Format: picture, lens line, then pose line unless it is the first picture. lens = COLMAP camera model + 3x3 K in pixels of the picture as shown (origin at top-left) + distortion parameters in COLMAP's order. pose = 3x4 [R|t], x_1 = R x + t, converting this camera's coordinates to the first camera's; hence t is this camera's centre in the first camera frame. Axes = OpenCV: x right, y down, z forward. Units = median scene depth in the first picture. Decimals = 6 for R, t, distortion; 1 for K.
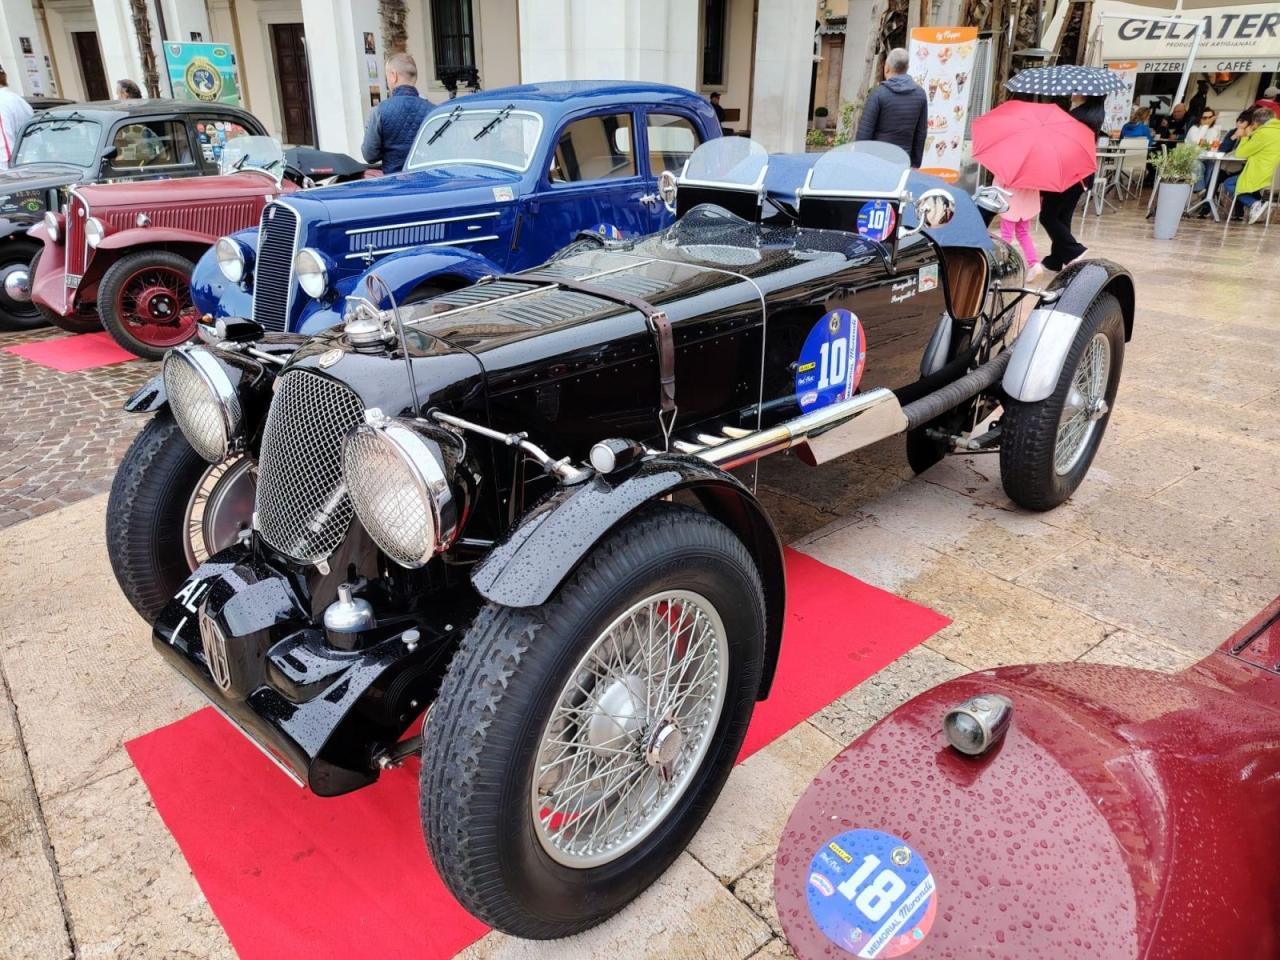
lens RADIAL K [[918.3, 0, 640.0], [0, 918.3, 480.0], [0, 0, 1]] dist [-0.003360, 0.004171]
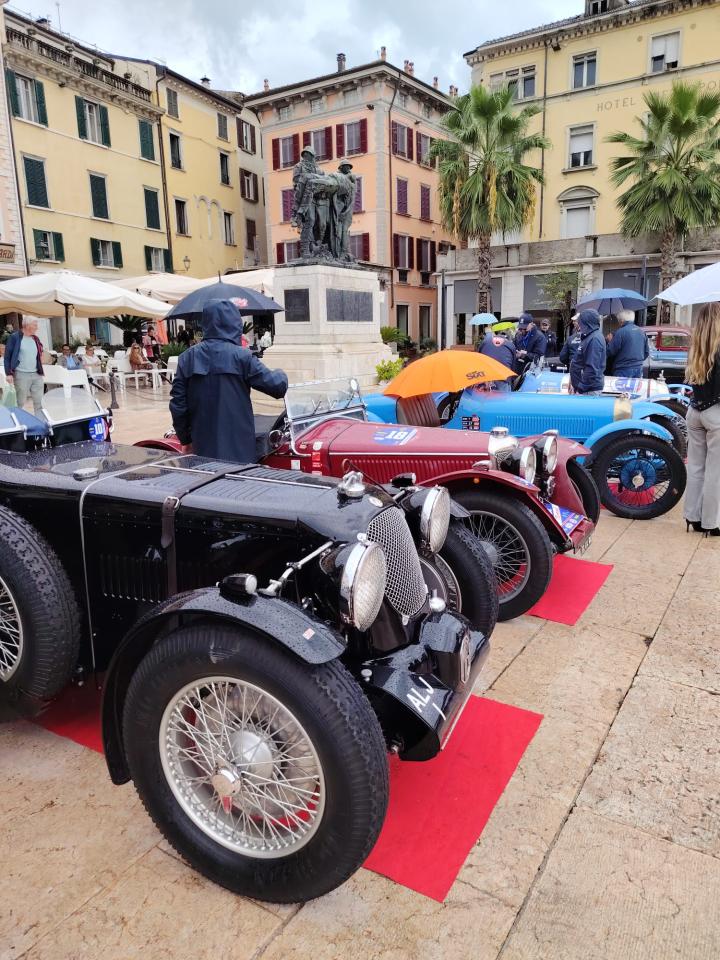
lens RADIAL K [[688.7, 0, 360.0], [0, 688.7, 480.0], [0, 0, 1]] dist [-0.003360, 0.004171]
pose [[-0.333693, -0.181918, 0.924962, -1.401322], [0.397932, 0.862313, 0.313156, -0.530492], [-0.854576, 0.472570, -0.215357, 1.186714]]
